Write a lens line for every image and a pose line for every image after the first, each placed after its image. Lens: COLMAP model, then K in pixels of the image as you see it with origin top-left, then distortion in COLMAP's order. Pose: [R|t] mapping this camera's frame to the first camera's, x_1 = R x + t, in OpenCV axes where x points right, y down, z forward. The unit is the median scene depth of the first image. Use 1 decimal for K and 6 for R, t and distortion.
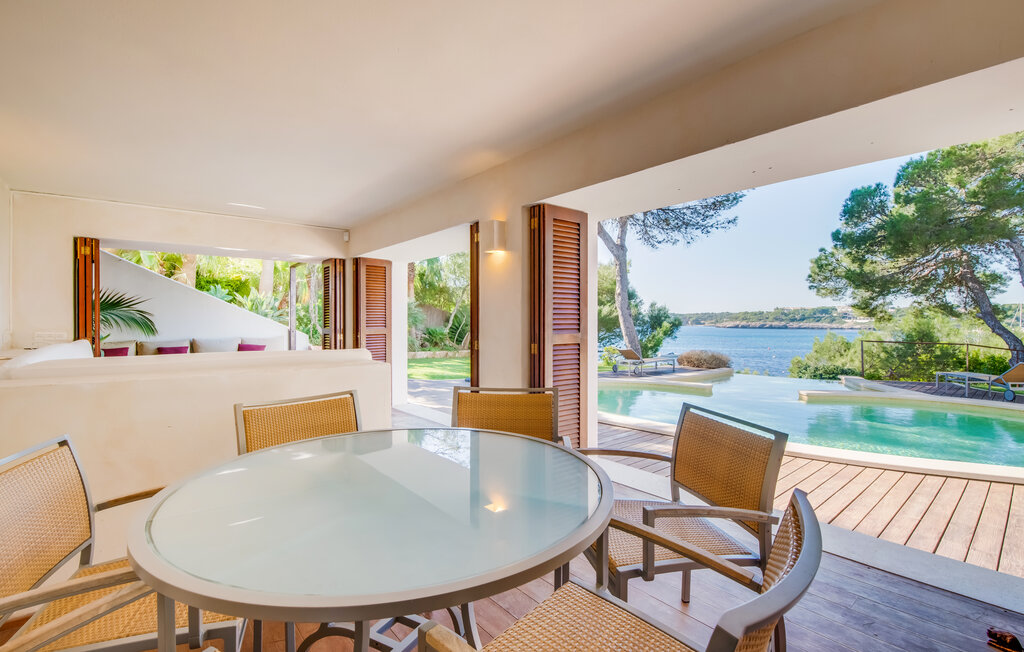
lens RADIAL K [[452.6, 0, 510.2], [0, 452.6, 324.2], [0, 0, 1]] dist [-0.009711, -0.000164]
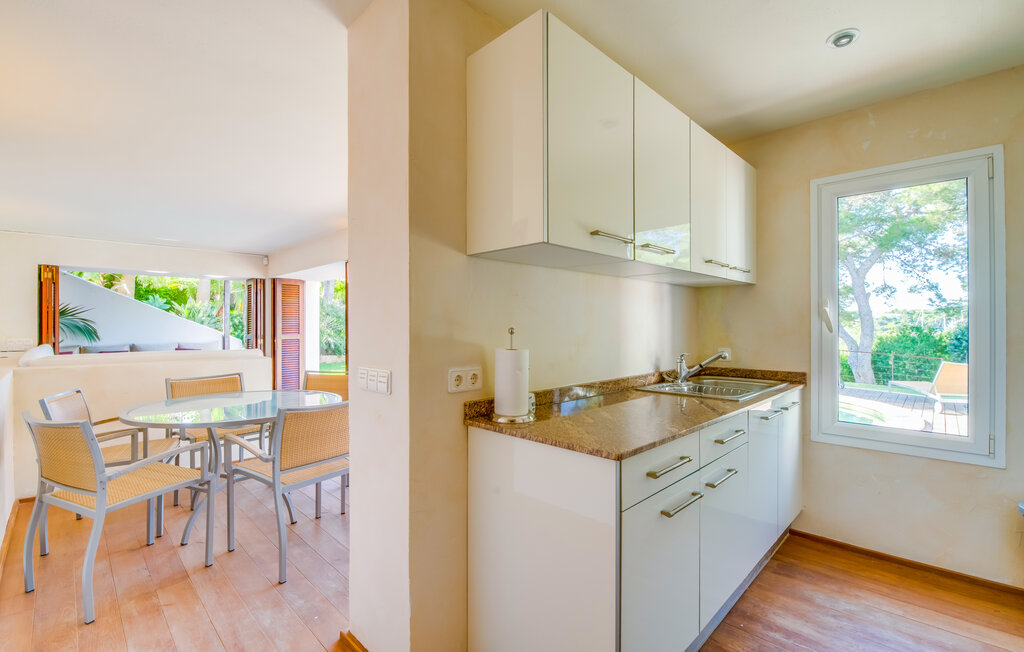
lens RADIAL K [[452.6, 0, 506.9], [0, 452.6, 321.6], [0, 0, 1]] dist [-0.009711, -0.000164]
pose [[0.996168, -0.000960, 0.087459, 0.179864], [0.002303, 0.999881, -0.015256, -0.005879], [-0.087434, 0.015399, 0.996051, -0.278547]]
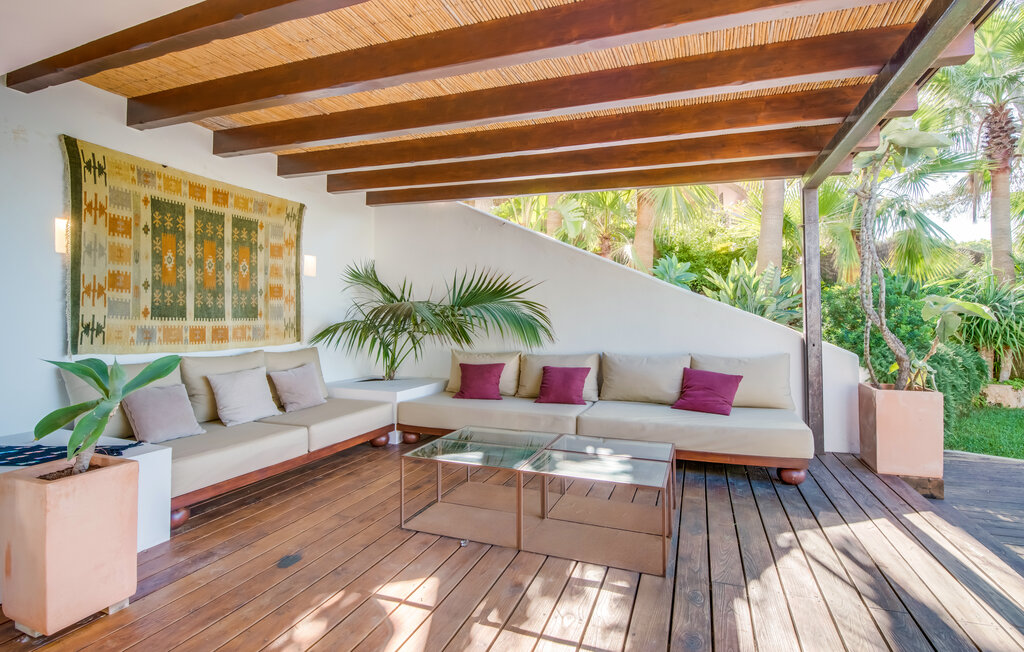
lens RADIAL K [[429.1, 0, 506.4], [0, 429.1, 305.3], [0, 0, 1]] dist [0.002390, 0.000071]
pose [[0.447623, -0.023804, -0.893905, -0.409853], [-0.002684, 0.999605, -0.027963, -0.013387], [0.894218, 0.014916, 0.447383, 0.919967]]
